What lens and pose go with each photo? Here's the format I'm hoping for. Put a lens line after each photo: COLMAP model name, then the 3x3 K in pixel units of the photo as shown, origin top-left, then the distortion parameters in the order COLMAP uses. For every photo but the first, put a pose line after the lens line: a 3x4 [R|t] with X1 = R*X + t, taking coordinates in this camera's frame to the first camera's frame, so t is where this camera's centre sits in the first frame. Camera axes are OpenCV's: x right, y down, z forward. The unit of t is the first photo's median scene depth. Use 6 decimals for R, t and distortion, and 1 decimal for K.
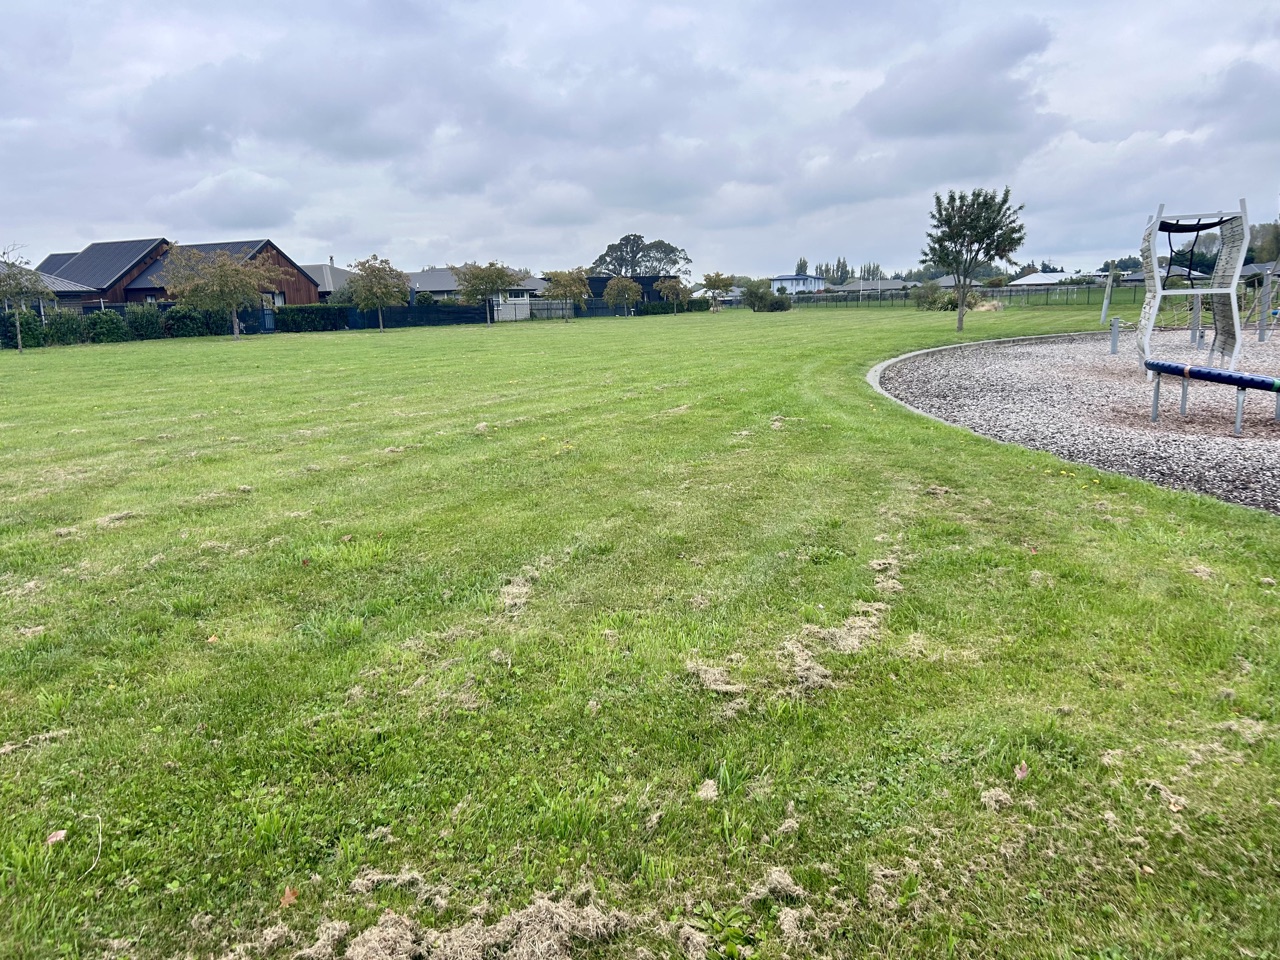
lens RADIAL K [[954.9, 0, 635.7], [0, 954.9, 485.9], [0, 0, 1]] dist [0.048850, -0.054132]
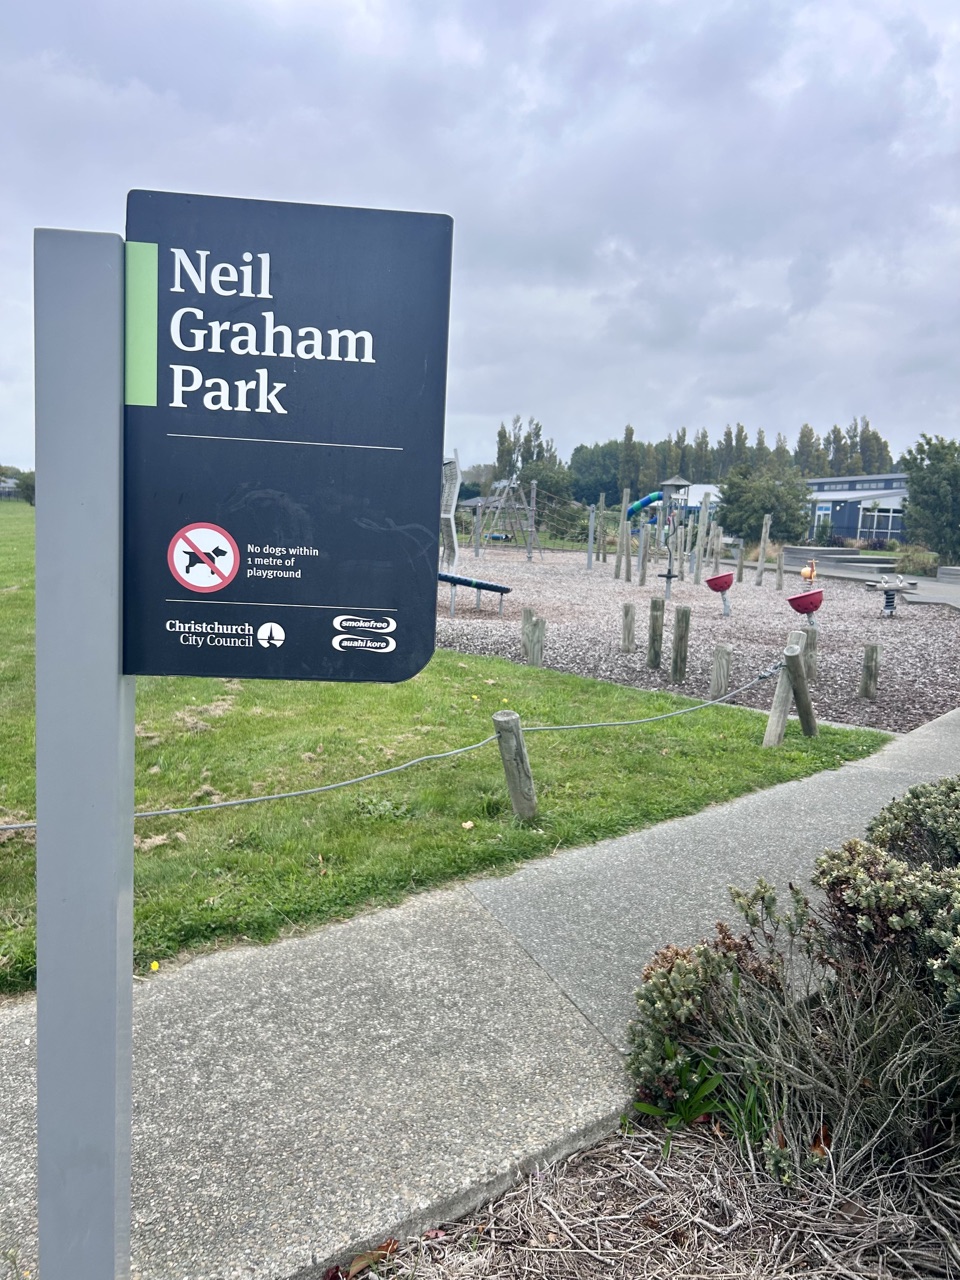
lens RADIAL K [[954.9, 0, 480.0], [0, 954.9, 640.0], [0, 0, 1]] dist [0.048850, -0.054132]
pose [[0.845424, -0.006807, 0.534052, -0.268567], [0.035058, 0.998470, -0.042771, 0.129872], [-0.532944, 0.054882, 0.844369, -0.614224]]
